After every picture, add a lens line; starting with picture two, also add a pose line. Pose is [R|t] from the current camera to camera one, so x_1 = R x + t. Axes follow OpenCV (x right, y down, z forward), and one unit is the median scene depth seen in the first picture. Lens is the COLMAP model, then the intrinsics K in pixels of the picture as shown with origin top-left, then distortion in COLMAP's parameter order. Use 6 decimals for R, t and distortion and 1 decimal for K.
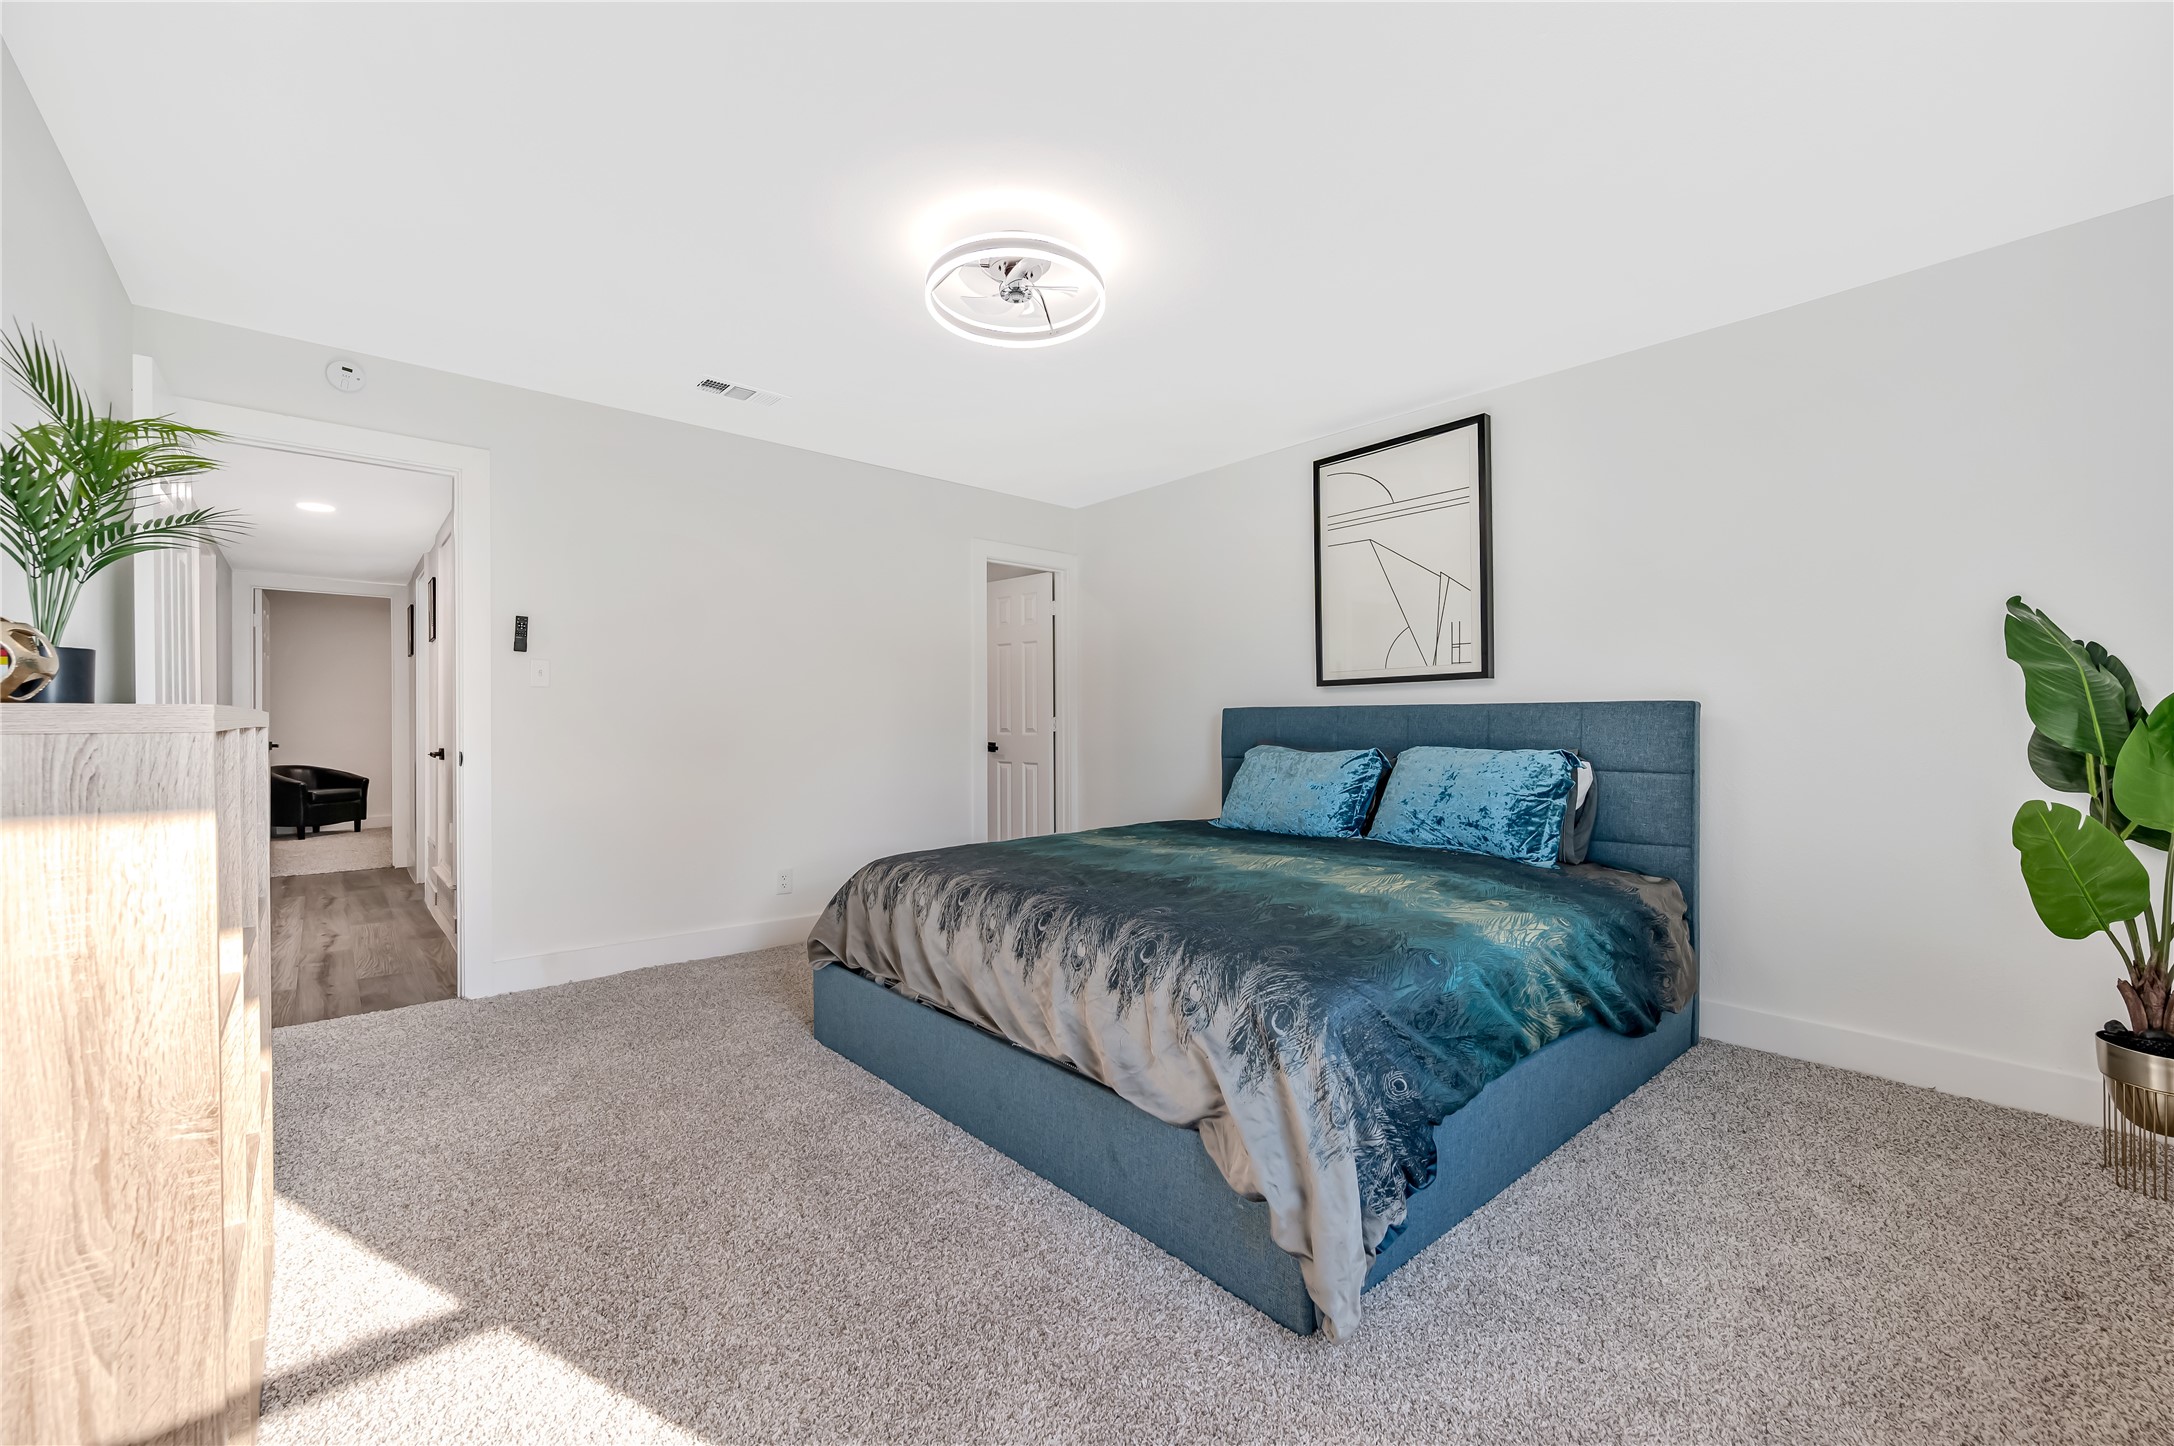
lens RADIAL K [[871.2, 0, 1096.3], [0, 871.2, 713.0], [0, 0, 1]] dist [0.001295, 0.000109]
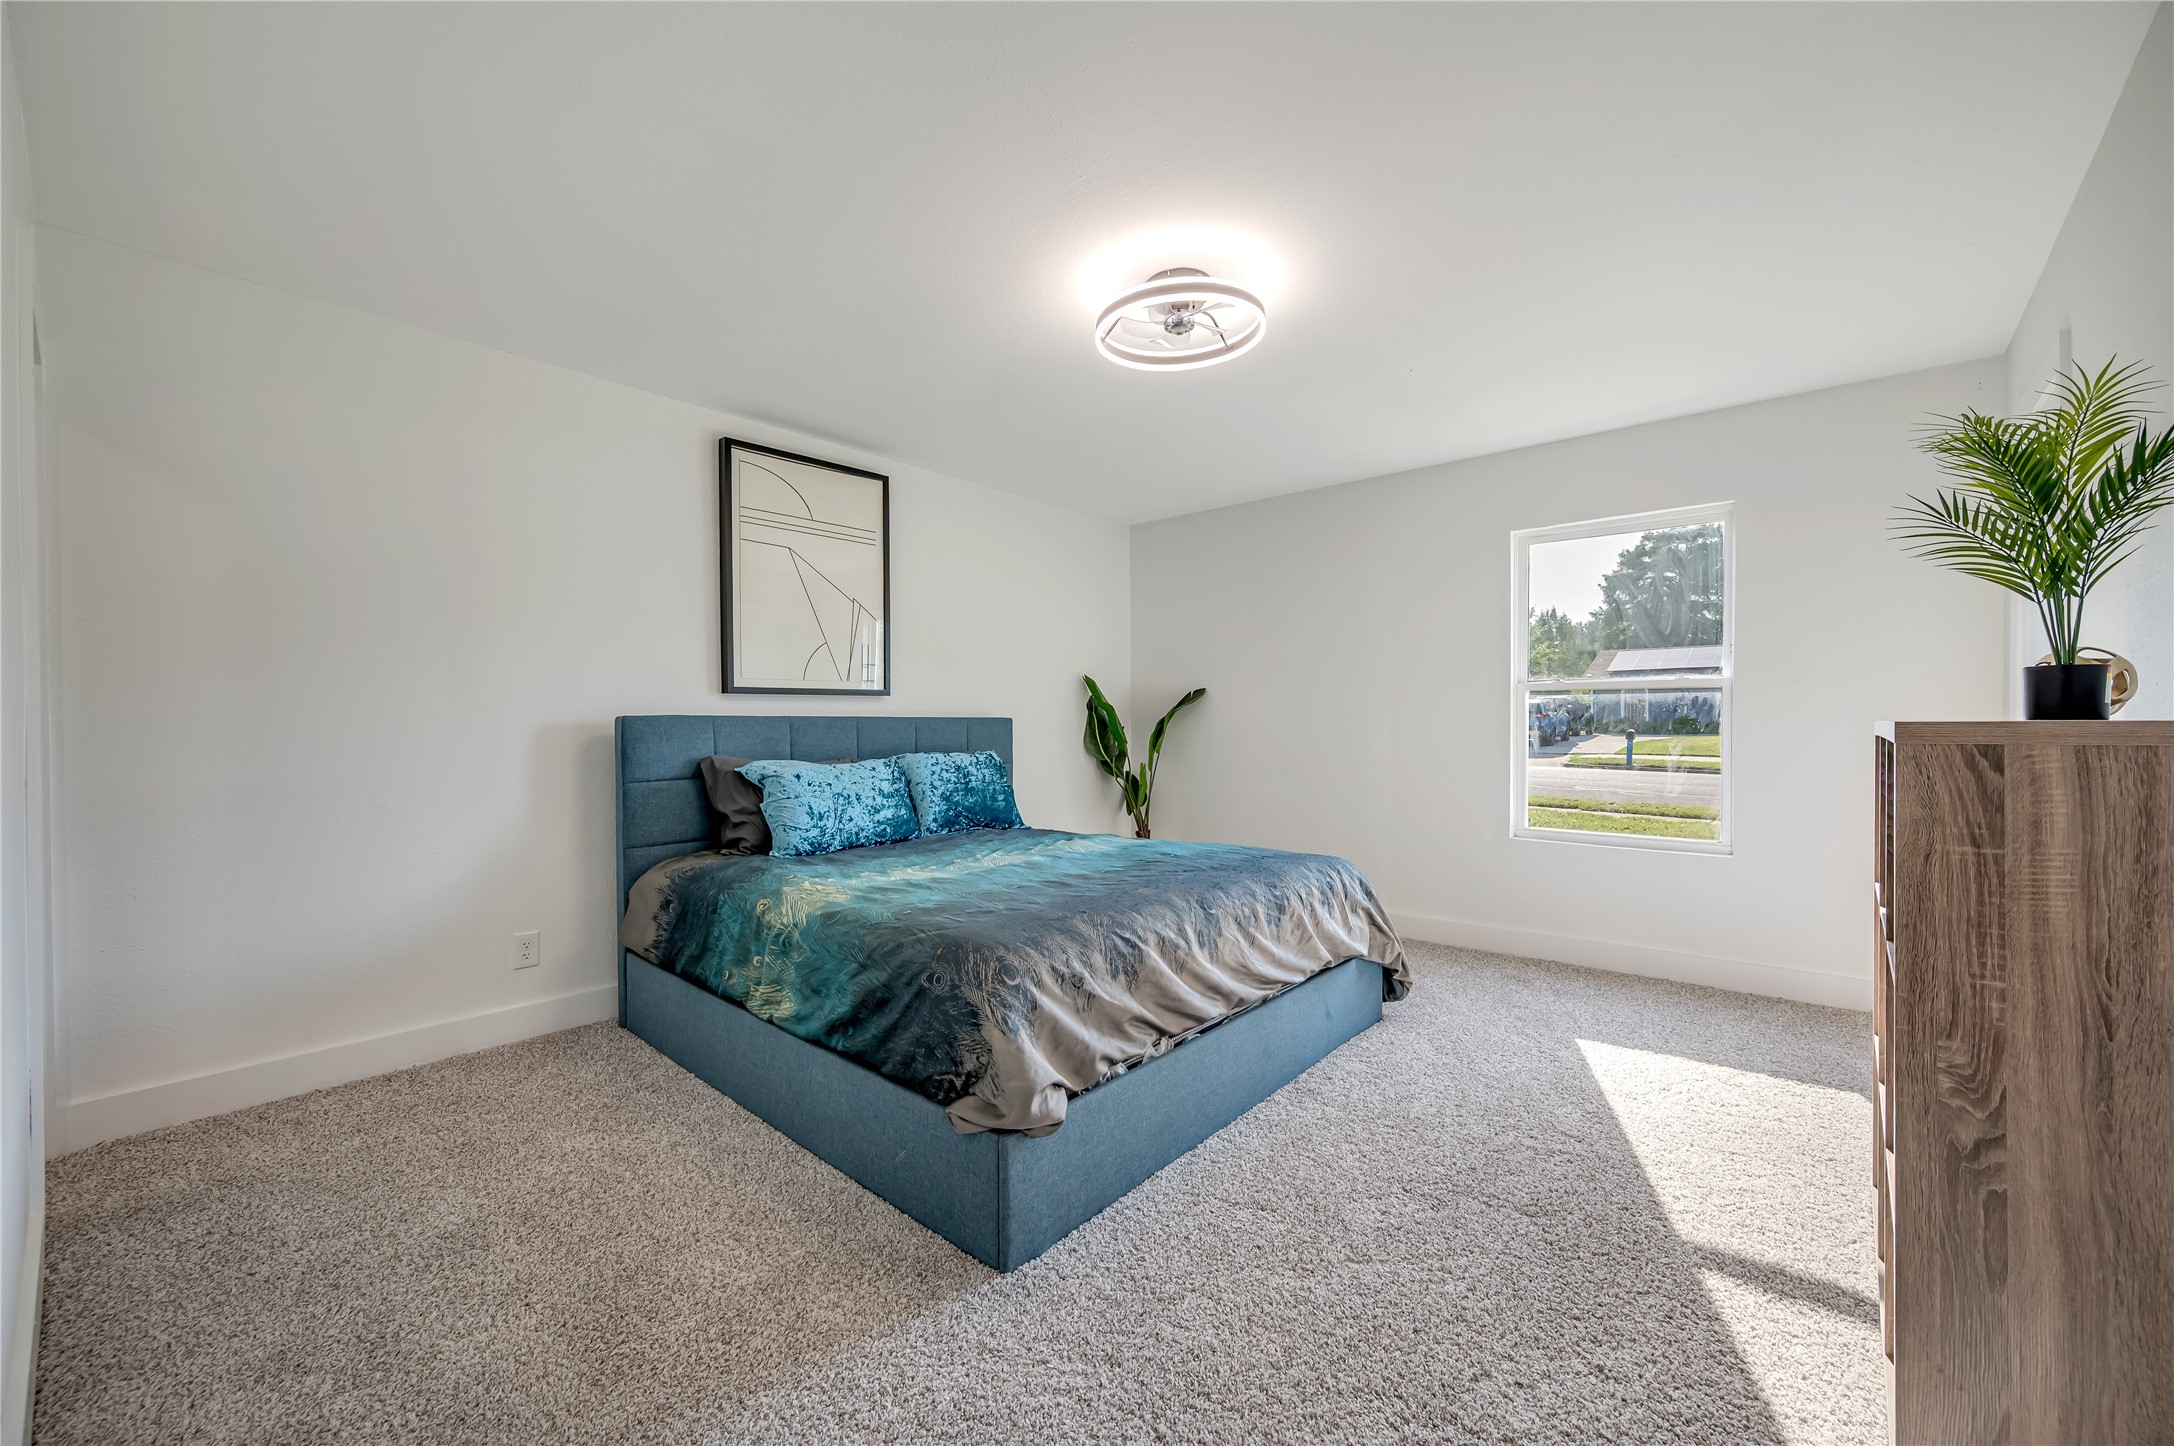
lens RADIAL K [[871.2, 0, 1096.3], [0, 871.2, 713.0], [0, 0, 1]] dist [0.001295, 0.000109]
pose [[-0.146329, 0.013717, 0.989141, -0.788326], [-0.006526, 0.999869, -0.014832, 0.000225], [-0.989215, -0.008625, -0.146220, 0.881358]]
